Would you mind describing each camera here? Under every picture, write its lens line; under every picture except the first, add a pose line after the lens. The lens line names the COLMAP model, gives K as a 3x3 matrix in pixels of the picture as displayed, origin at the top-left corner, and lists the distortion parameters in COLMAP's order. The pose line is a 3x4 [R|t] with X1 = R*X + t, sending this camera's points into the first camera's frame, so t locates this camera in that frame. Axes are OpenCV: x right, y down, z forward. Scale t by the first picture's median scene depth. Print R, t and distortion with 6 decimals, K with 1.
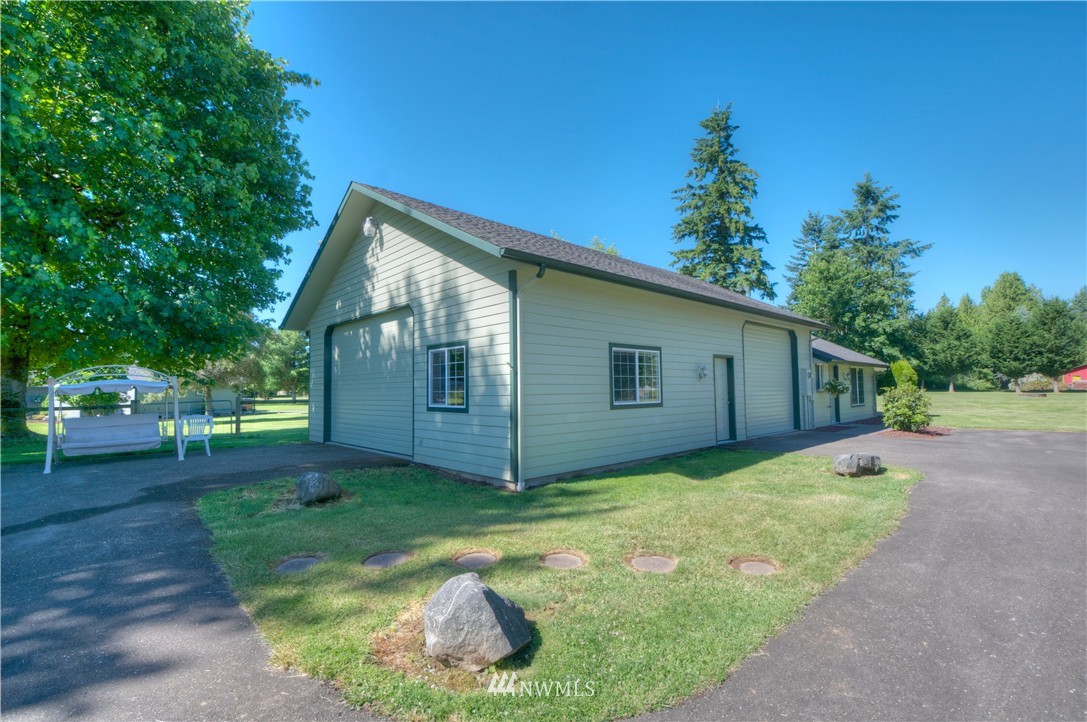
lens RADIAL K [[486.7, 0, 542.2], [0, 486.7, 365.4], [0, 0, 1]] dist [-0.003042, -0.004470]
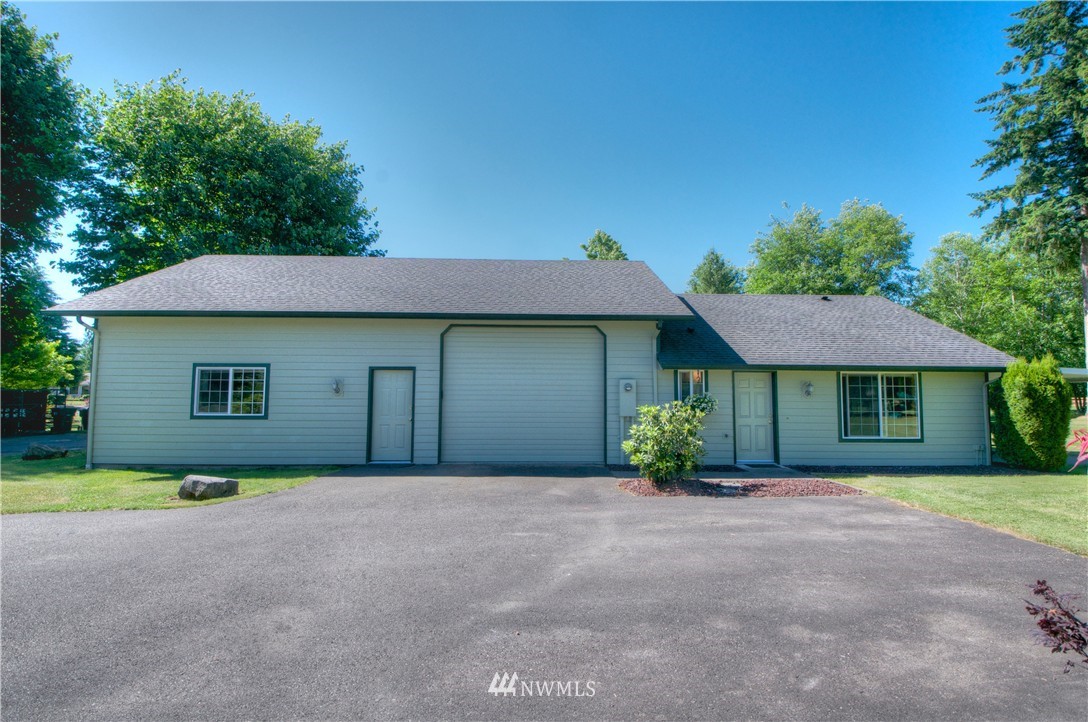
lens RADIAL K [[531.5, 0, 547.4], [0, 531.5, 359.6], [0, 0, 1]] dist [-0.013587, -0.006355]
pose [[0.769637, -0.032003, -0.637679, 0.266506], [0.017765, 0.999430, -0.028717, -0.000403], [0.638235, 0.010773, 0.769766, 0.090509]]
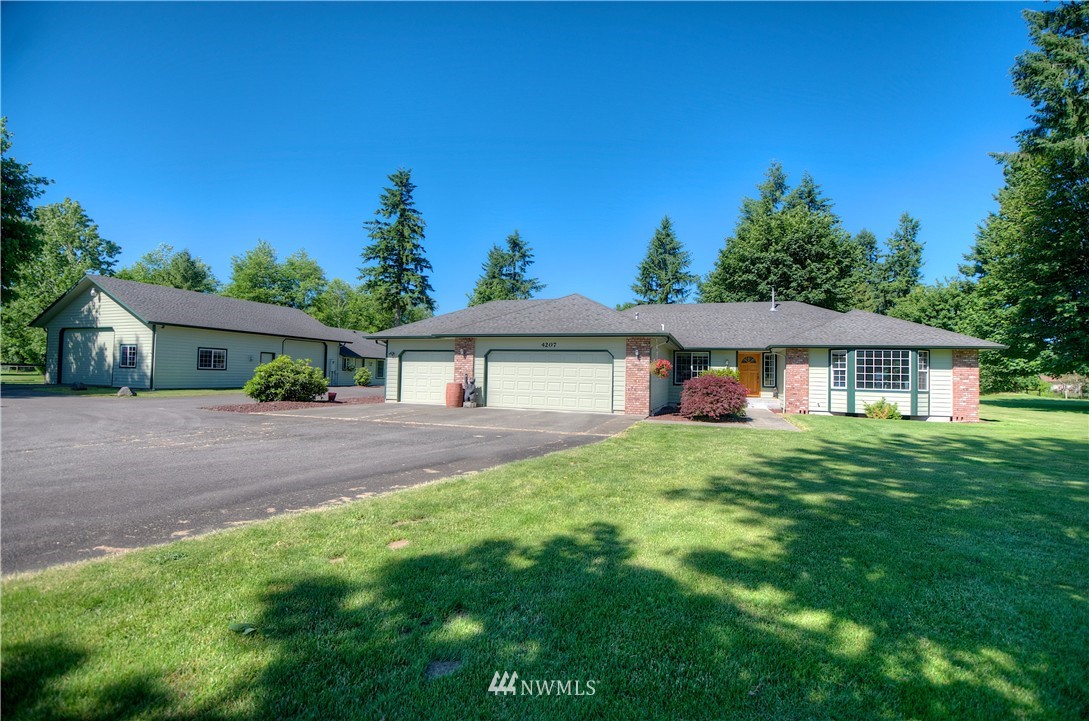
lens RADIAL K [[487.6, 0, 551.9], [0, 487.6, 359.4], [0, 0, 1]] dist [-0.003042, -0.004470]
pose [[0.875294, 0.049217, 0.481081, 0.098273], [-0.055870, 0.998438, -0.000495, -0.014946], [-0.480354, -0.026445, 0.876676, -0.431429]]
